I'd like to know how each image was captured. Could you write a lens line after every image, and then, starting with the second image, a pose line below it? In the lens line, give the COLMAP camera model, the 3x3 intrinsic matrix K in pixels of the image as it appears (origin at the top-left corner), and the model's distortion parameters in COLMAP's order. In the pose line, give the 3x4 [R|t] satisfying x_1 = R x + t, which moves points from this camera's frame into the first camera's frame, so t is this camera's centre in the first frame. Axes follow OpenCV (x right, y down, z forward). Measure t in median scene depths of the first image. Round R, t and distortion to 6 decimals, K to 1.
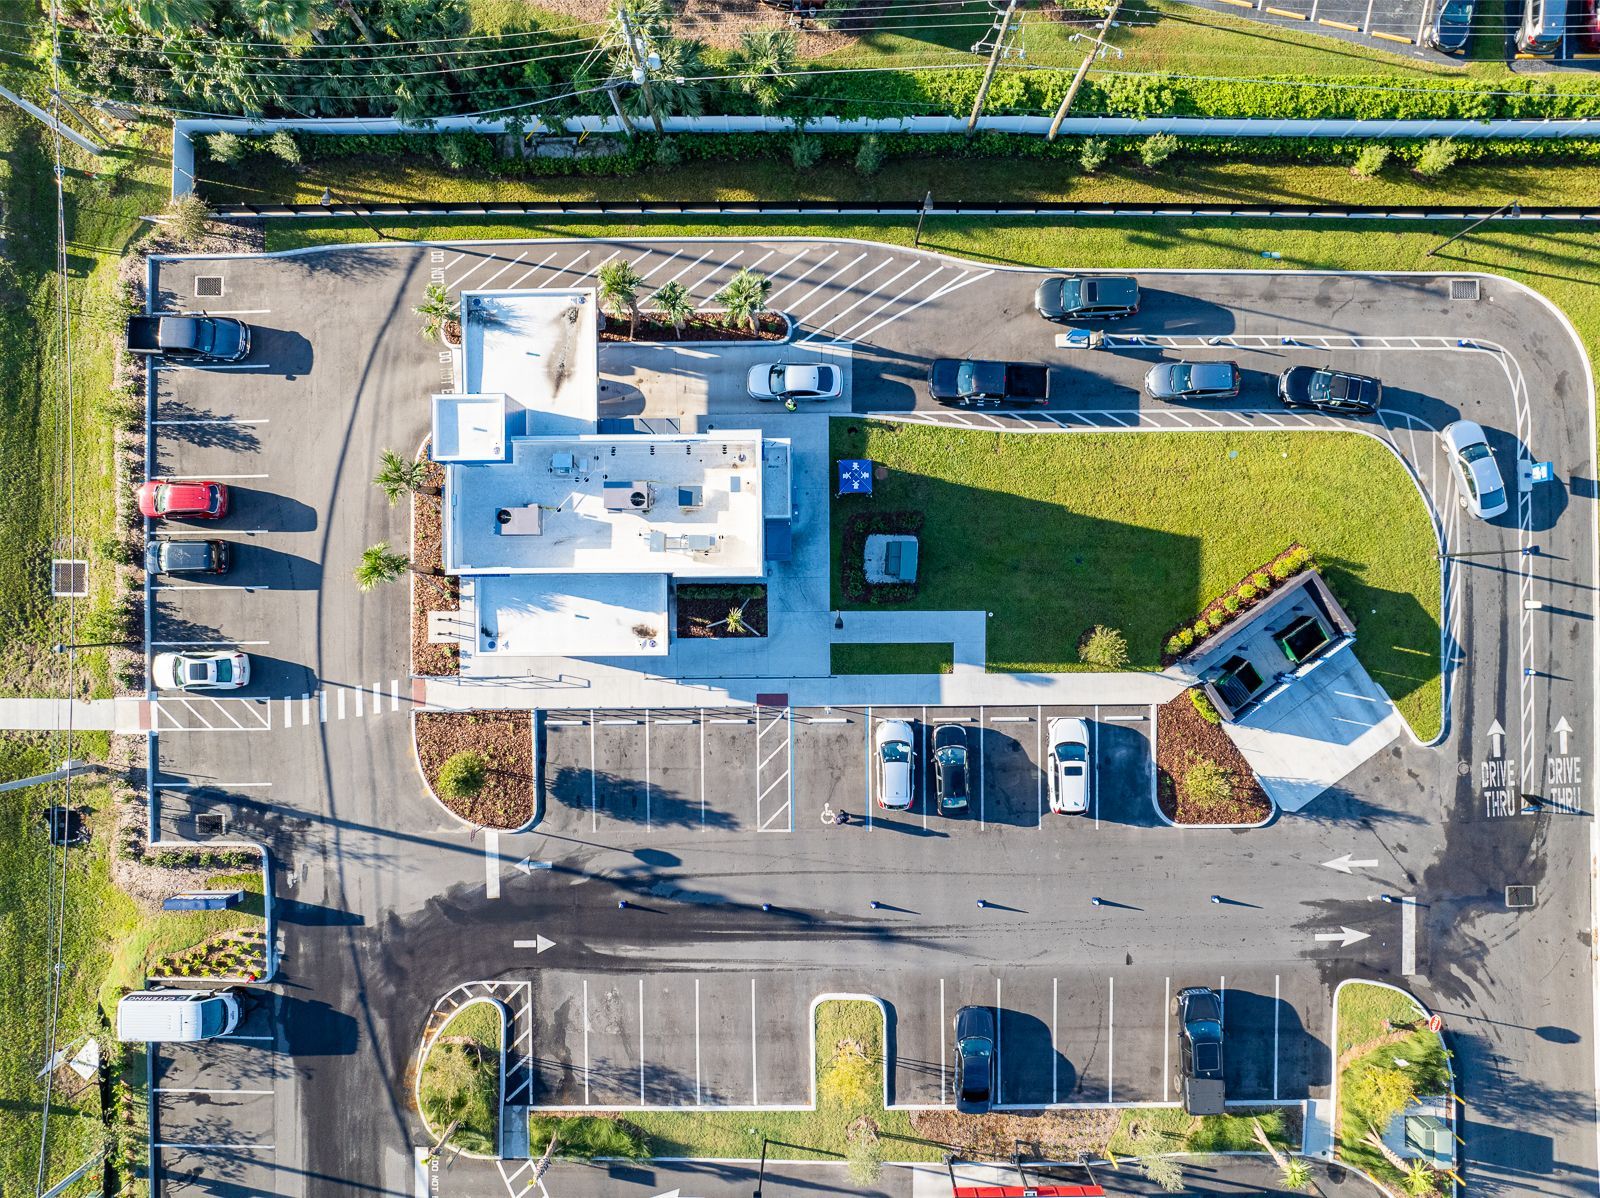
lens RADIAL K [[1125.6, 0, 799.5], [0, 1125.6, 585.3], [0, 0, 1]] dist [-0.042435, 0.014061]
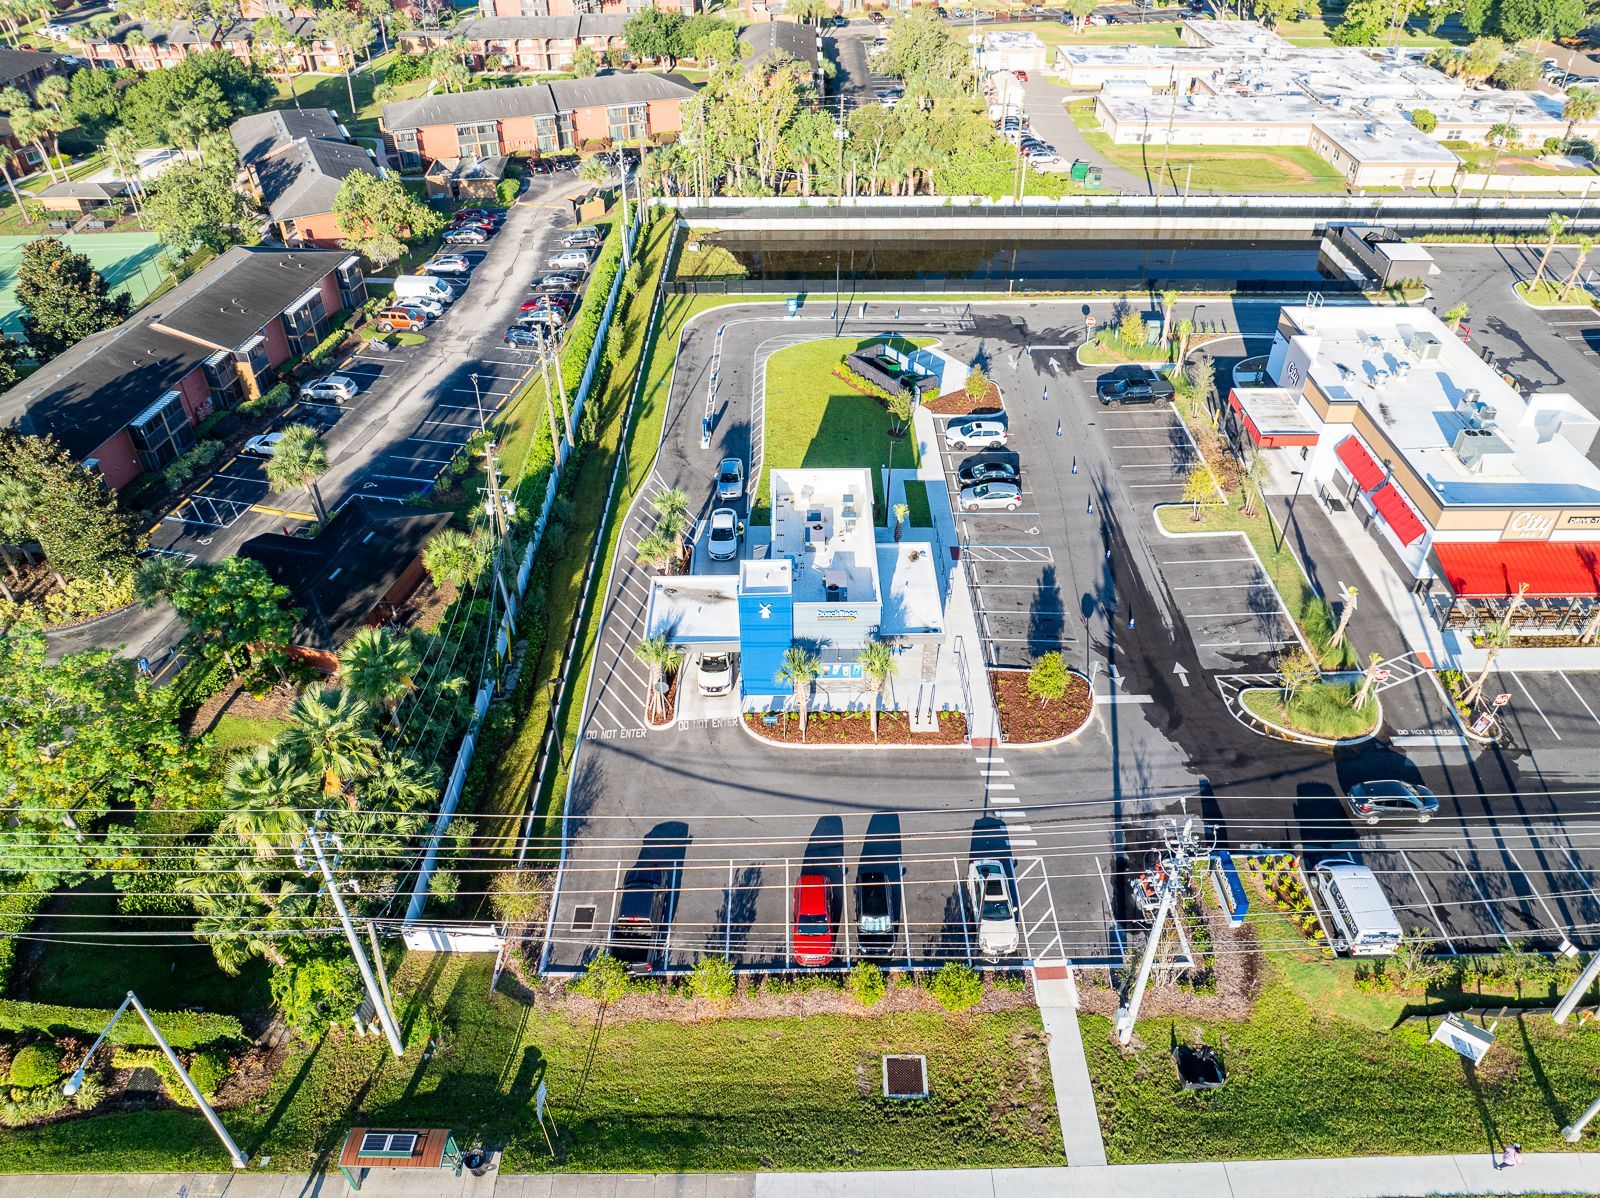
lens RADIAL K [[1125.6, 0, 806.5], [0, 1125.6, 587.7], [0, 0, 1]] dist [-0.042435, 0.014061]
pose [[-0.006171, -0.609473, 0.792783, -1.131411], [0.999933, 0.003966, 0.010832, -0.093480], [-0.009746, 0.792797, 0.609408, 0.202808]]
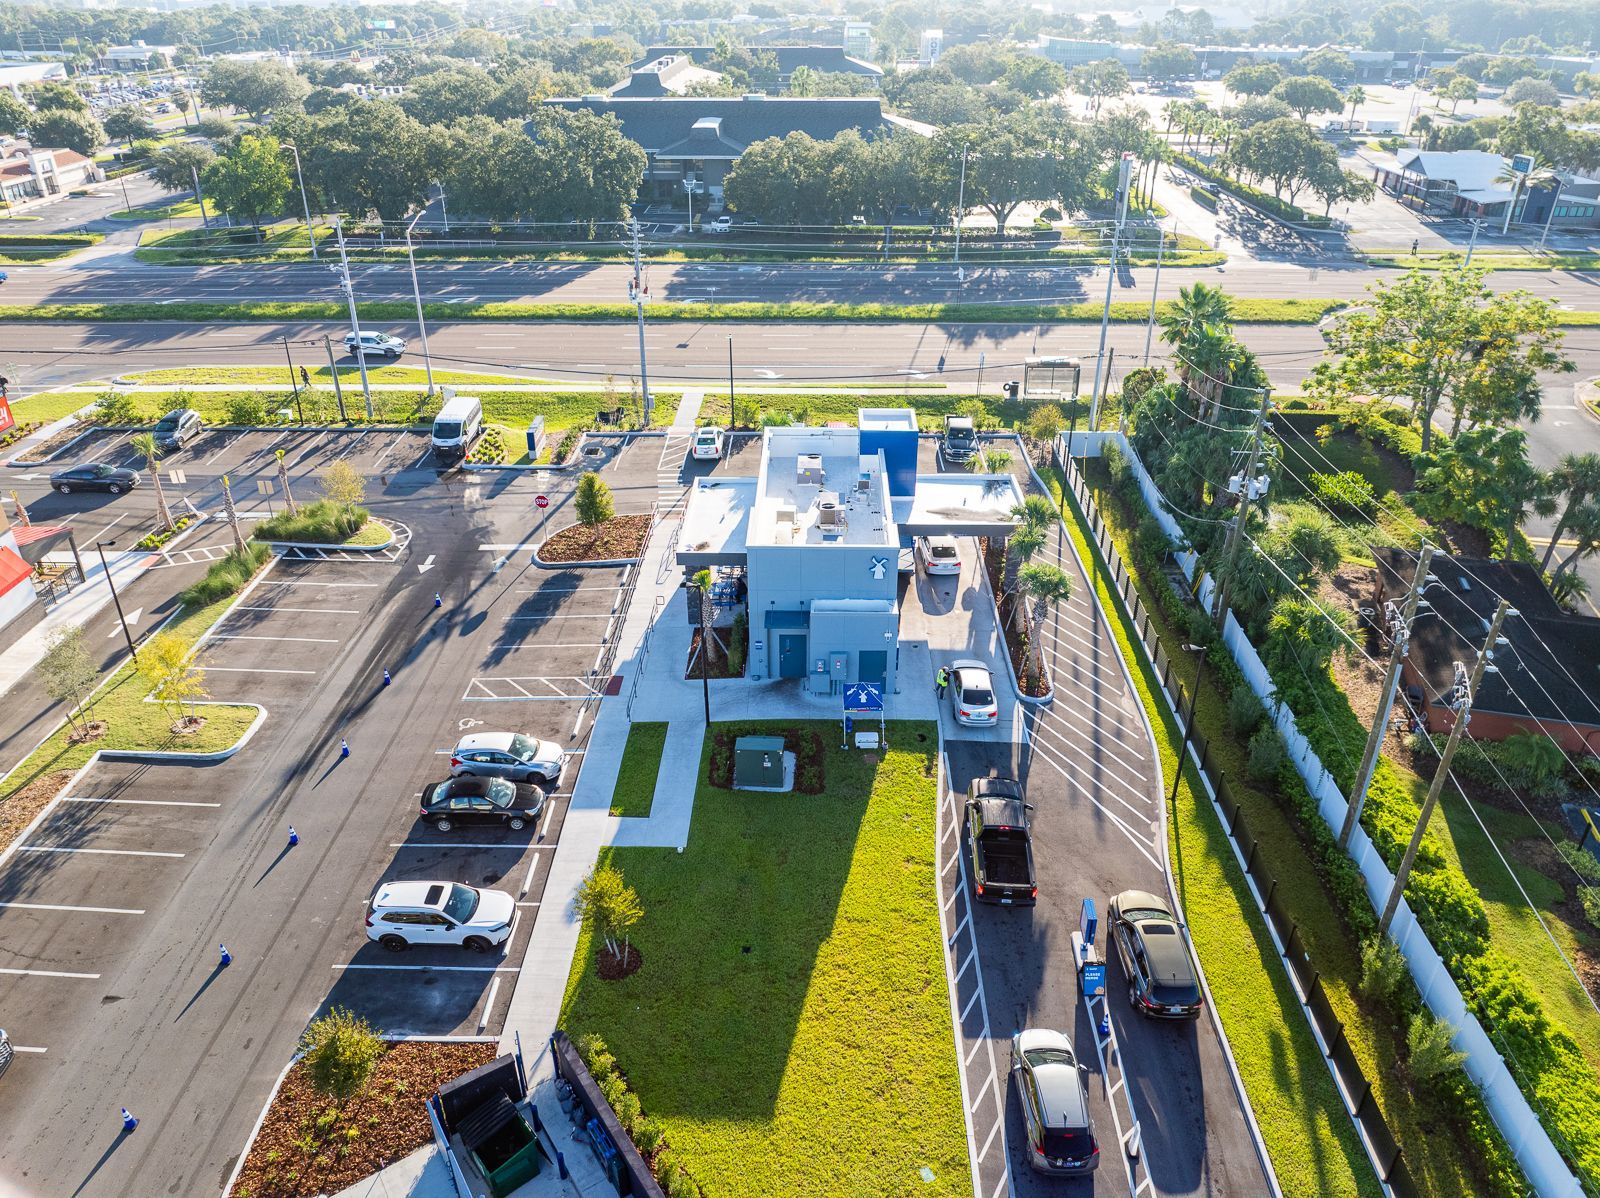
lens RADIAL K [[1125.6, 0, 804.3], [0, 1125.6, 593.8], [0, 0, 1]] dist [-0.042435, 0.014061]
pose [[-0.022167, 0.492936, -0.869783, 0.713541], [-0.999700, -0.001847, 0.024432, -0.070805], [0.010437, 0.870064, 0.492829, 0.497531]]
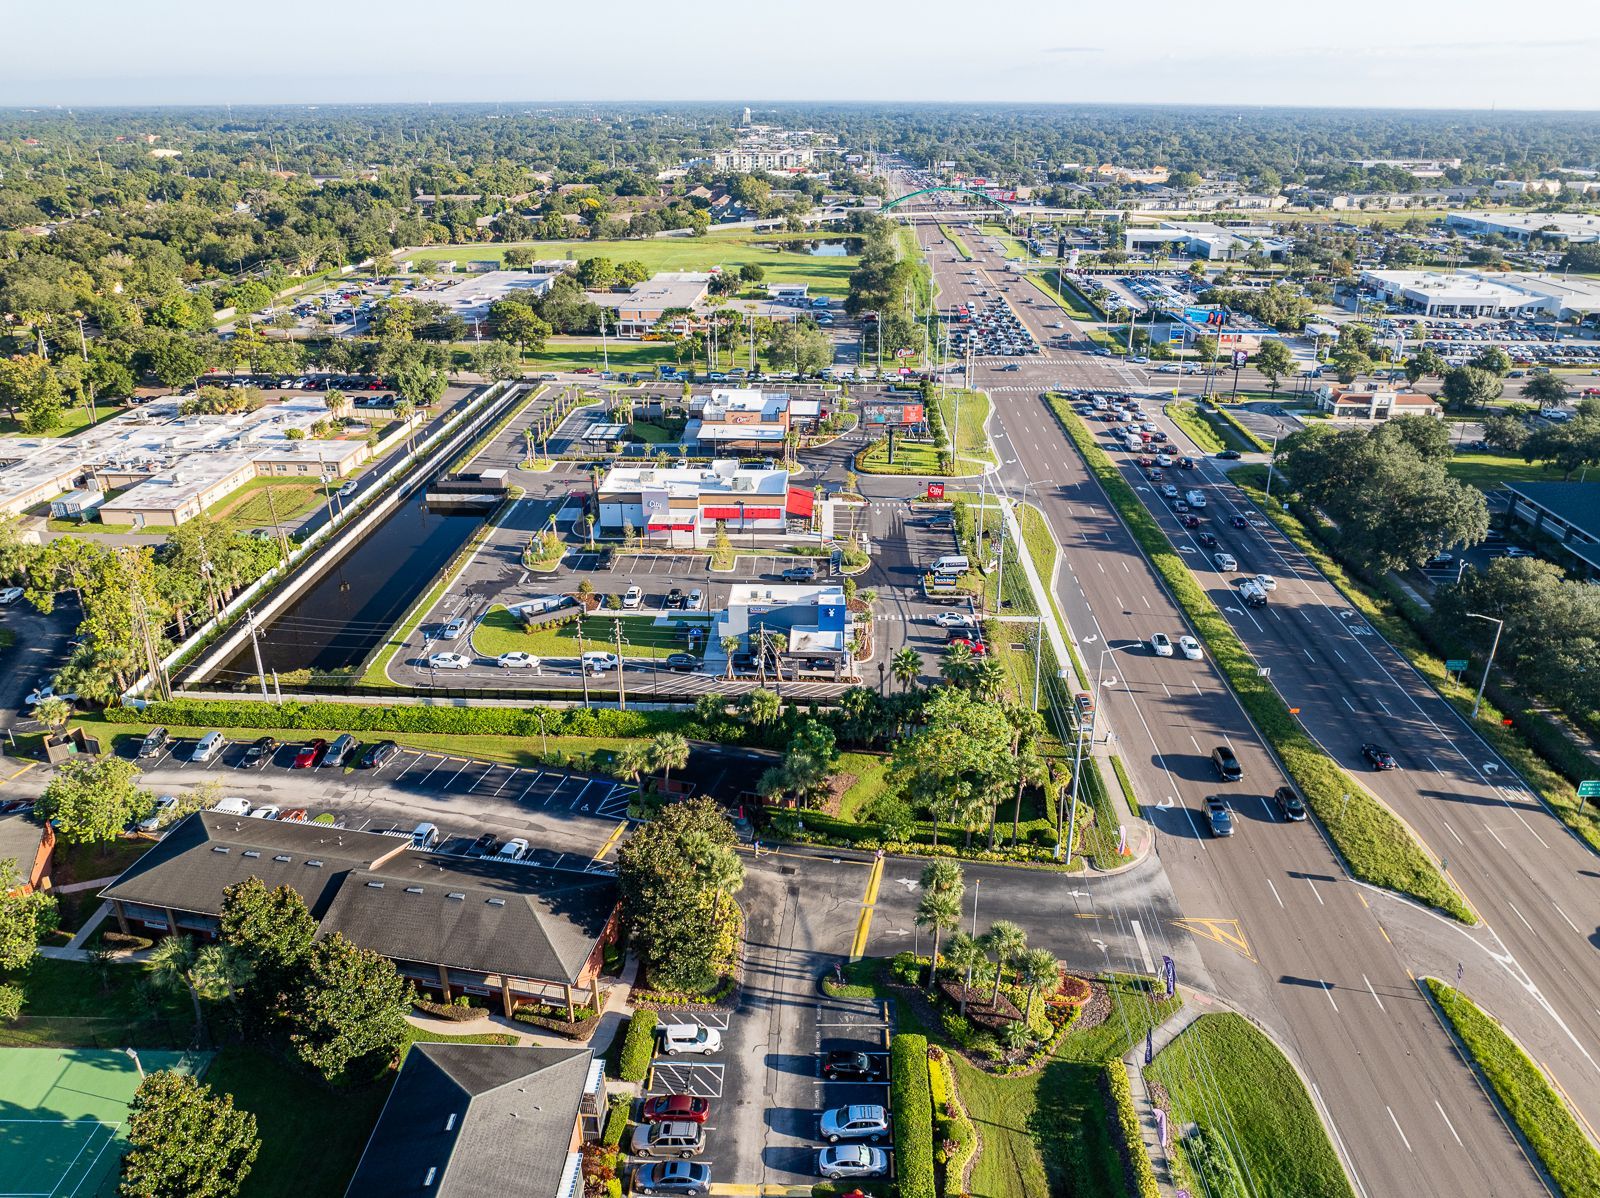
lens RADIAL K [[1125.6, 0, 806.4], [0, 1125.6, 621.7], [0, 0, 1]] dist [-0.042435, 0.014061]
pose [[-0.999179, -0.010416, 0.039139, -0.295166], [0.039927, -0.415509, 0.908713, -2.340091], [0.006797, 0.909530, 0.415584, -0.097926]]
